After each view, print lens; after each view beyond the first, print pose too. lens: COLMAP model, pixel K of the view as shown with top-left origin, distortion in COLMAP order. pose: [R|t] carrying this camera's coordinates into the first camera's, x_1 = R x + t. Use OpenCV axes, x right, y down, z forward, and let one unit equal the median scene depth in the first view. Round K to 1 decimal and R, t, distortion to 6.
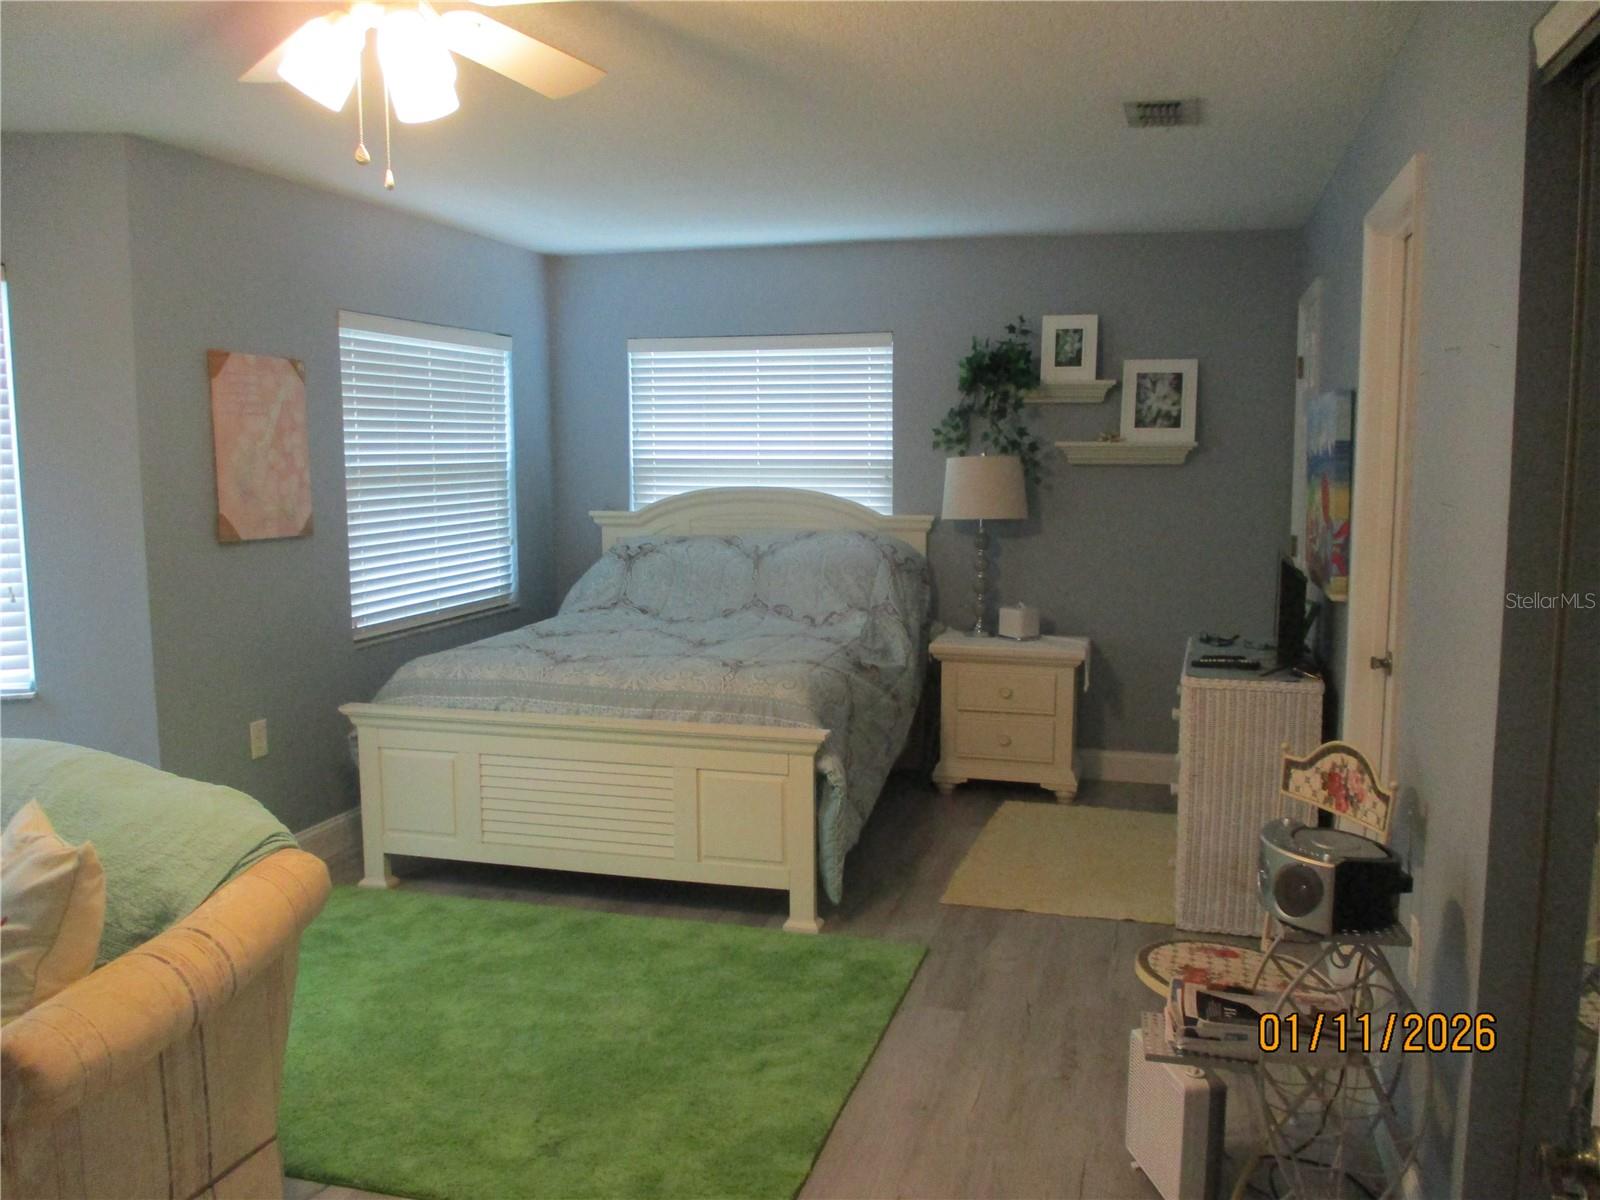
lens RADIAL K [[1352.6, 0, 800.0], [0, 1352.6, 600.0], [0, 0, 1]] dist [0.004439, -0.007672]
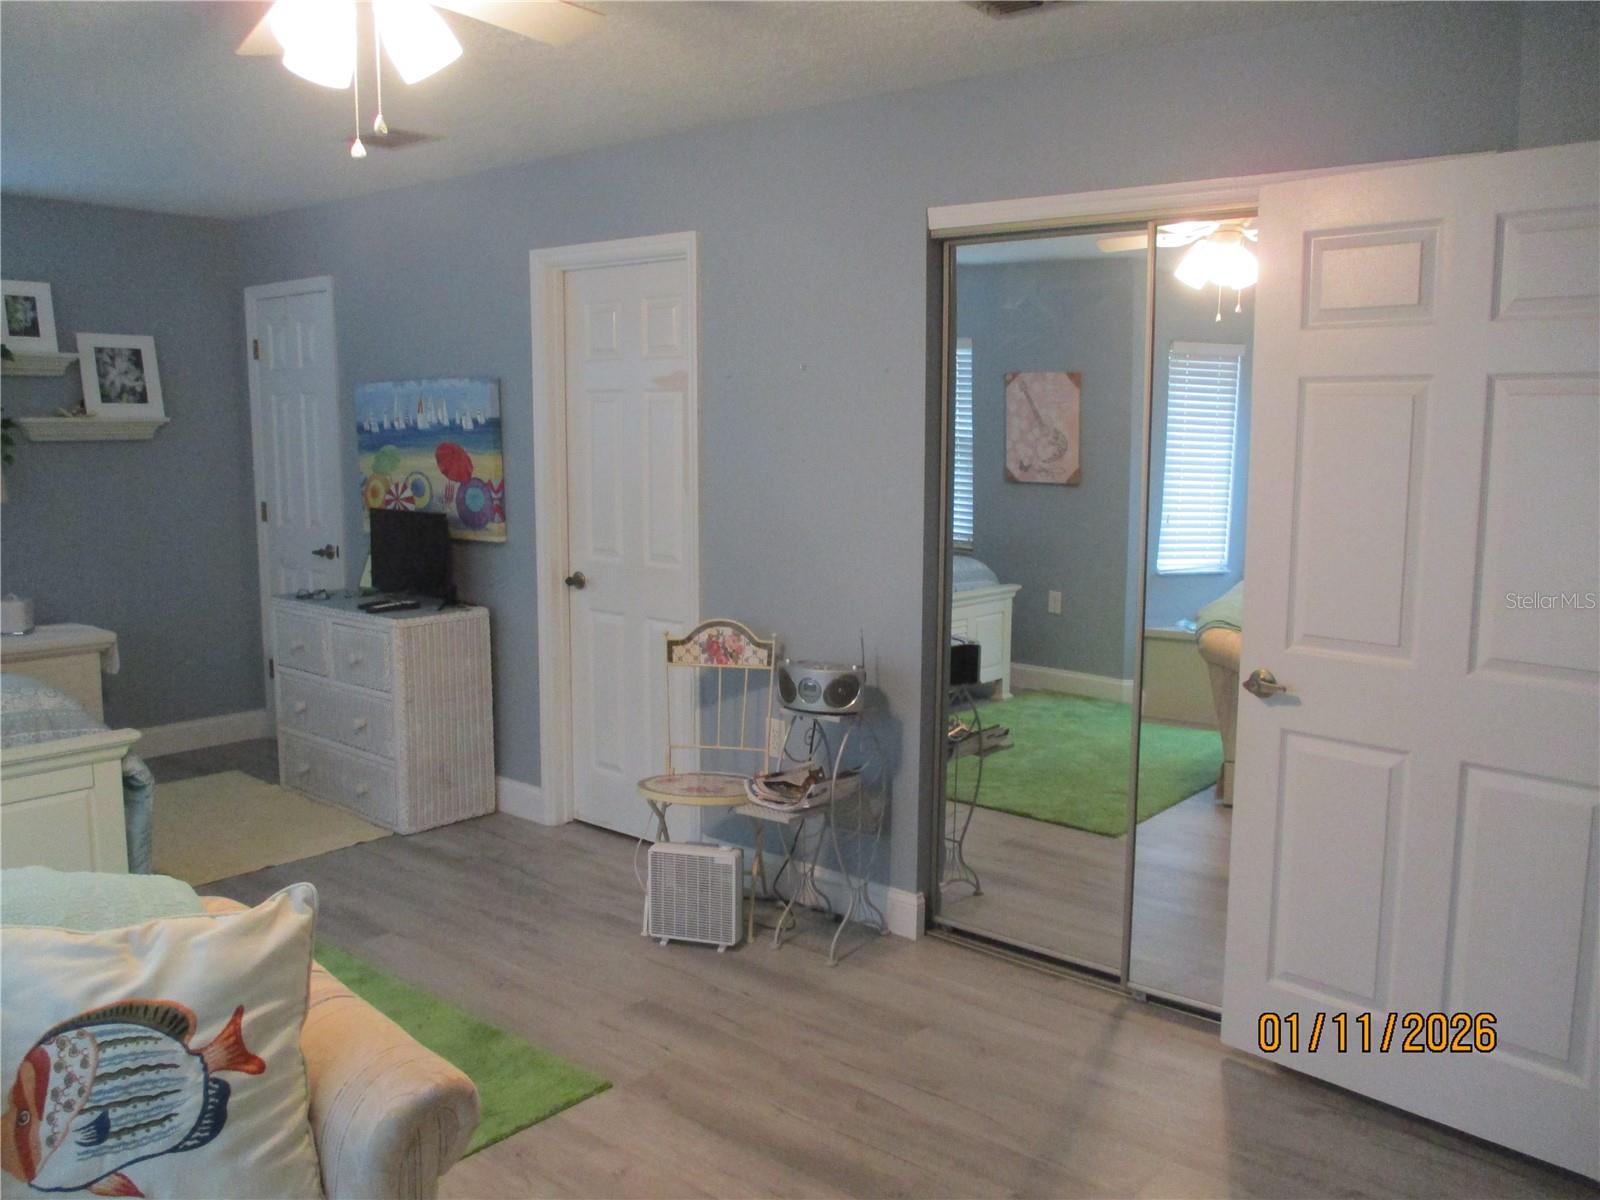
lens RADIAL K [[1352.6, 0, 800.0], [0, 1352.6, 600.0], [0, 0, 1]] dist [0.004439, -0.007672]
pose [[0.434233, -0.120014, 0.892770, -0.429248], [0.103454, 0.991172, 0.082923, -0.014702], [-0.894840, 0.056353, 0.442815, 0.120367]]
